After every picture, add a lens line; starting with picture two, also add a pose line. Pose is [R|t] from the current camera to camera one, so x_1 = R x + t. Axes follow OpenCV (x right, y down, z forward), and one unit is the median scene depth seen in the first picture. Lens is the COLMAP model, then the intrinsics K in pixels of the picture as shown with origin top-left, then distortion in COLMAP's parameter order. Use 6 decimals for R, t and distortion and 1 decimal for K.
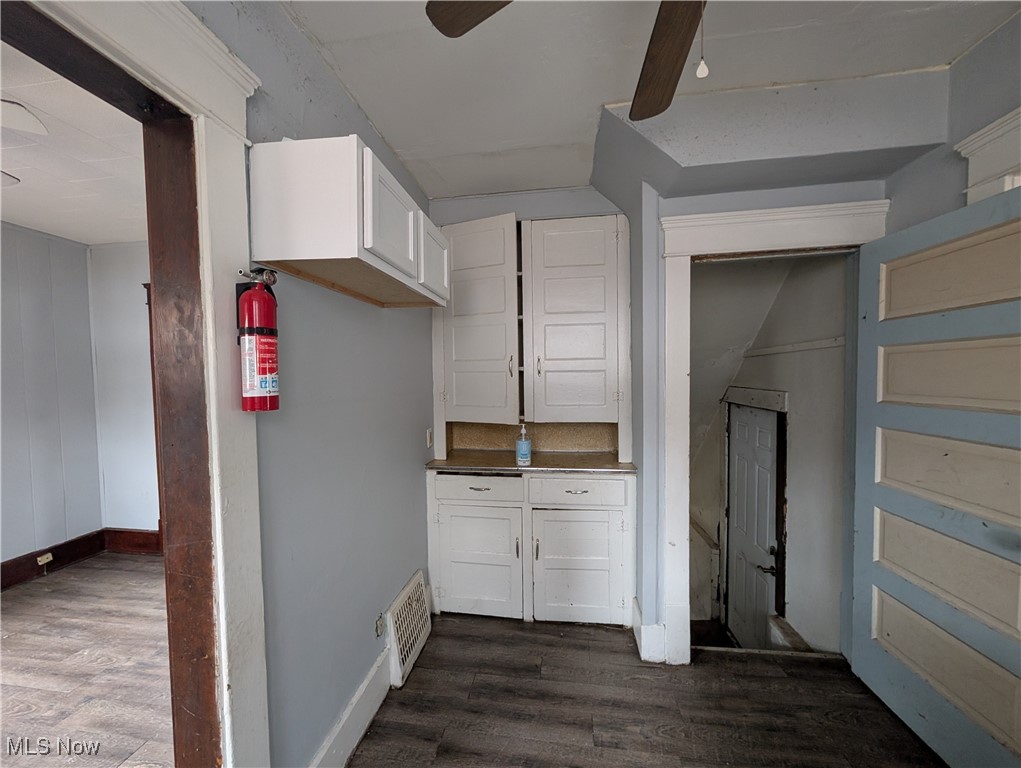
lens RADIAL K [[384.4, 0, 508.8], [0, 384.4, 388.8], [0, 0, 1]] dist [-0.001200, 0.000214]
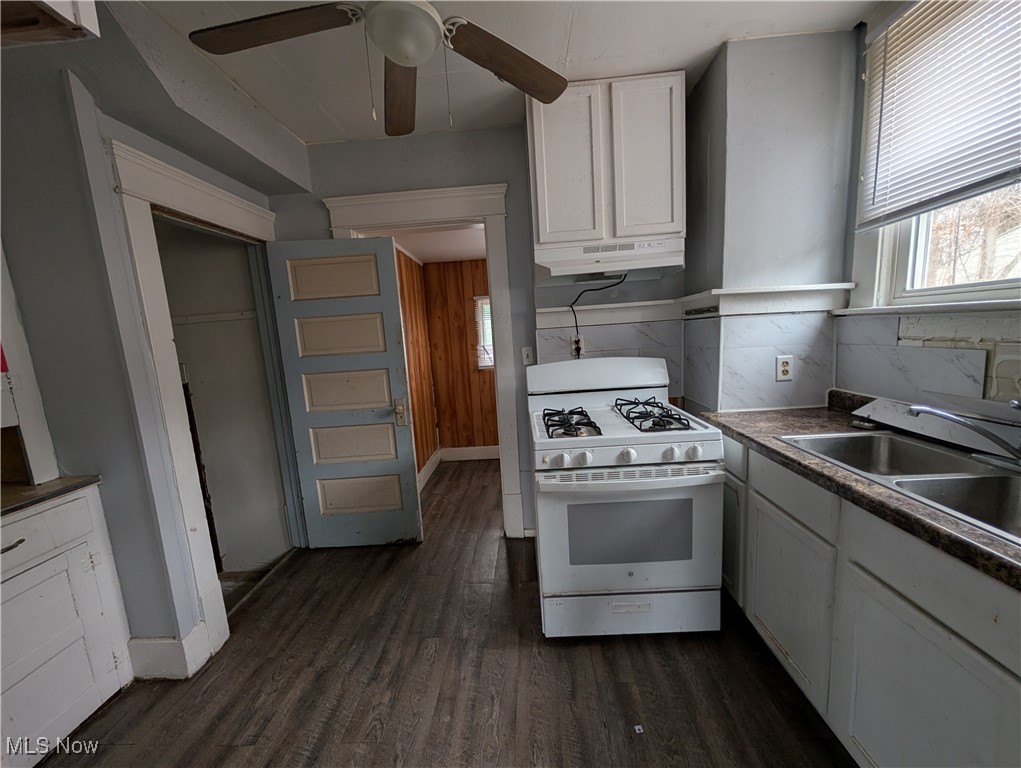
lens RADIAL K [[384.4, 0, 508.8], [0, 384.4, 388.8], [0, 0, 1]] dist [-0.001200, 0.000214]
pose [[-0.095841, -0.123902, 0.987655, -0.564396], [0.102441, 0.985727, 0.133600, 0.038920], [-0.990111, 0.113981, -0.081781, 0.347562]]
